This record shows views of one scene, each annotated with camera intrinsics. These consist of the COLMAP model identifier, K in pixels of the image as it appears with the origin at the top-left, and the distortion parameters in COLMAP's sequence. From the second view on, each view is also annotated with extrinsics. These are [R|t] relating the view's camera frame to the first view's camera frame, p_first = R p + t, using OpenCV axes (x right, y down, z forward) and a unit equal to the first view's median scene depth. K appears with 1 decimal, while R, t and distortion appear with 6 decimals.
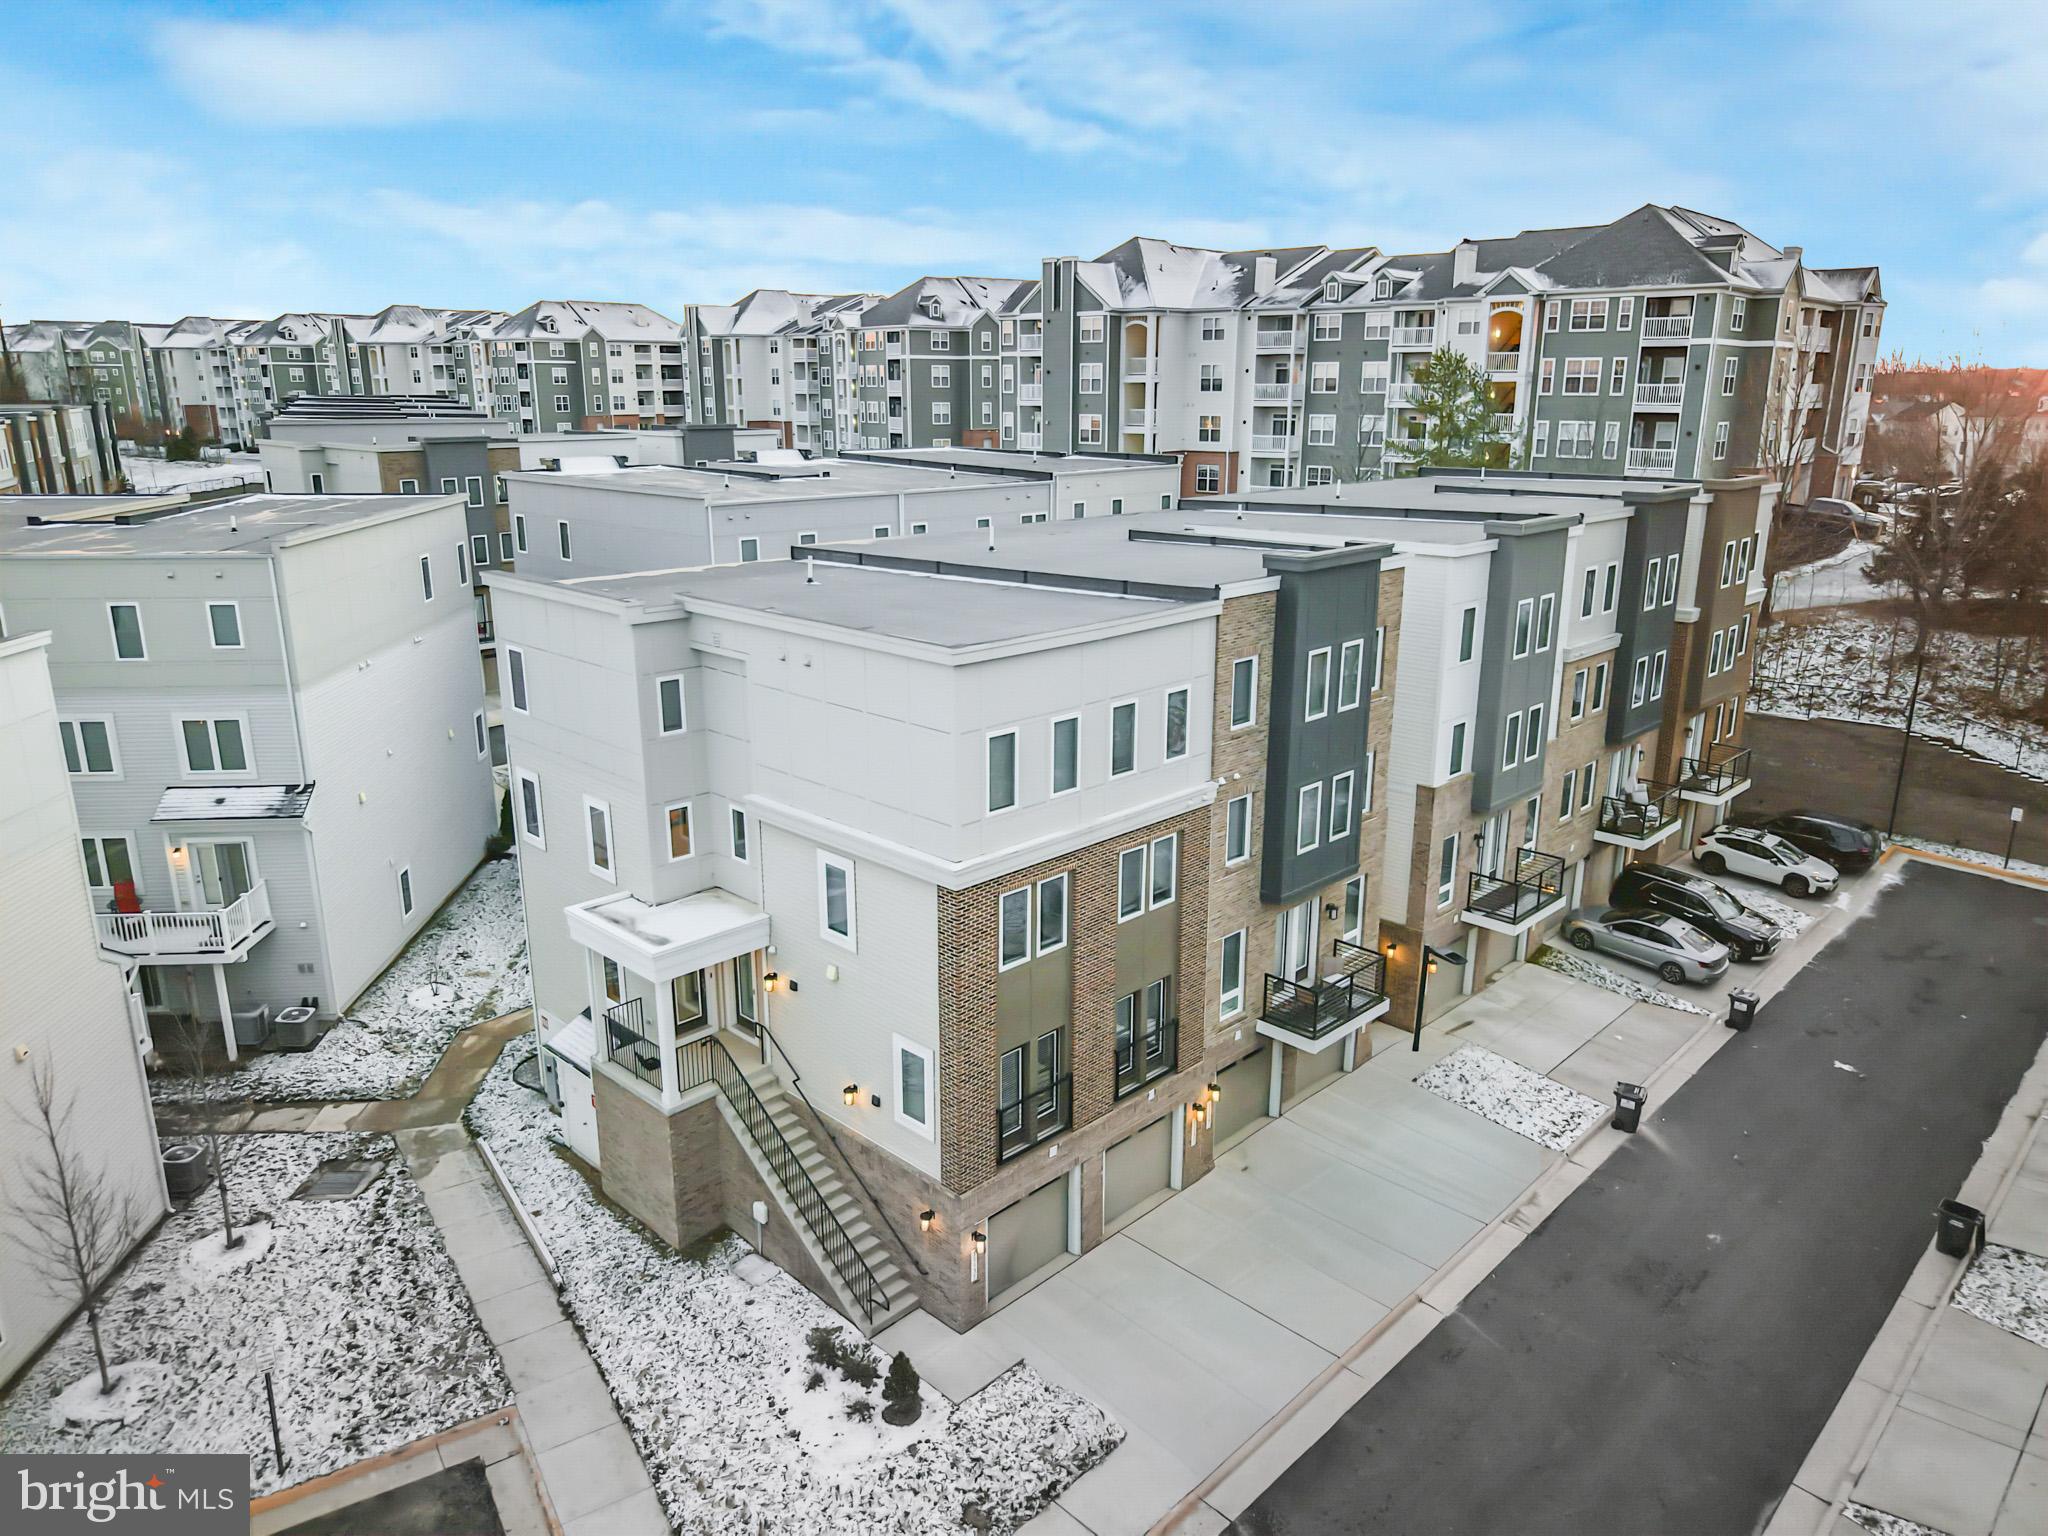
lens RADIAL K [[1365.7, 0, 1026.0], [0, 1365.7, 746.5], [0, 0, 1]] dist [0.013481, -0.004807]
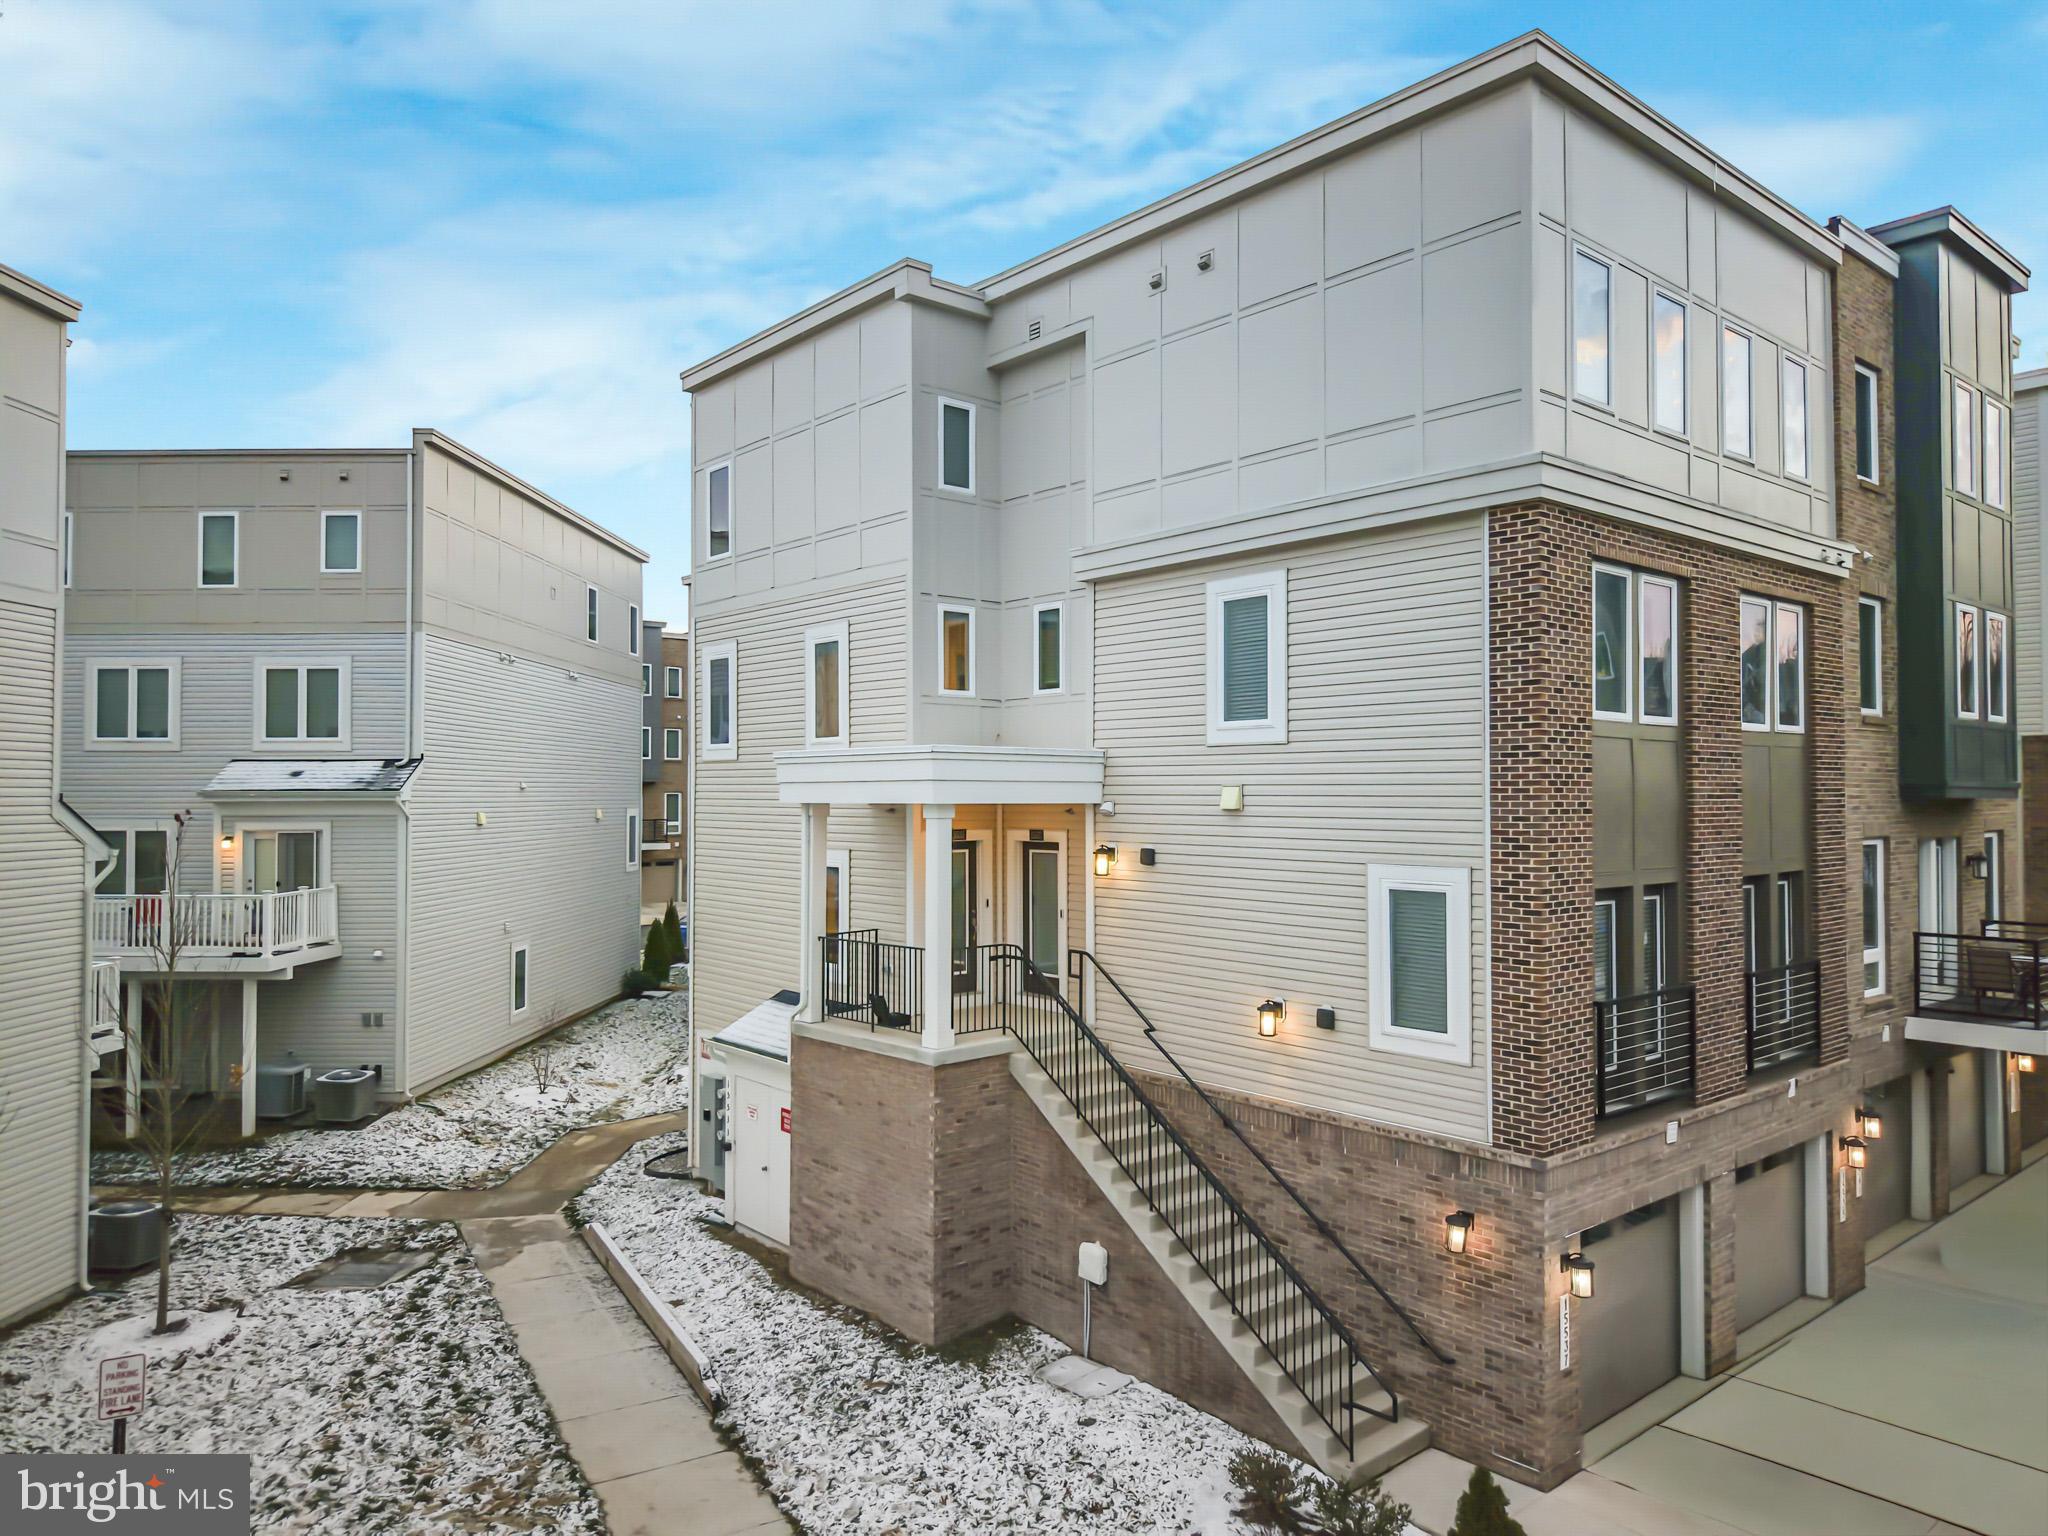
lens RADIAL K [[1365.7, 0, 1036.6], [0, 1365.7, 753.5], [0, 0, 1]] dist [0.013481, -0.004807]
pose [[0.996482, -0.000117, -0.083808, -0.167537], [-0.023239, 0.960400, -0.277655, 0.291942], [0.080521, 0.278625, 0.957018, 0.419894]]
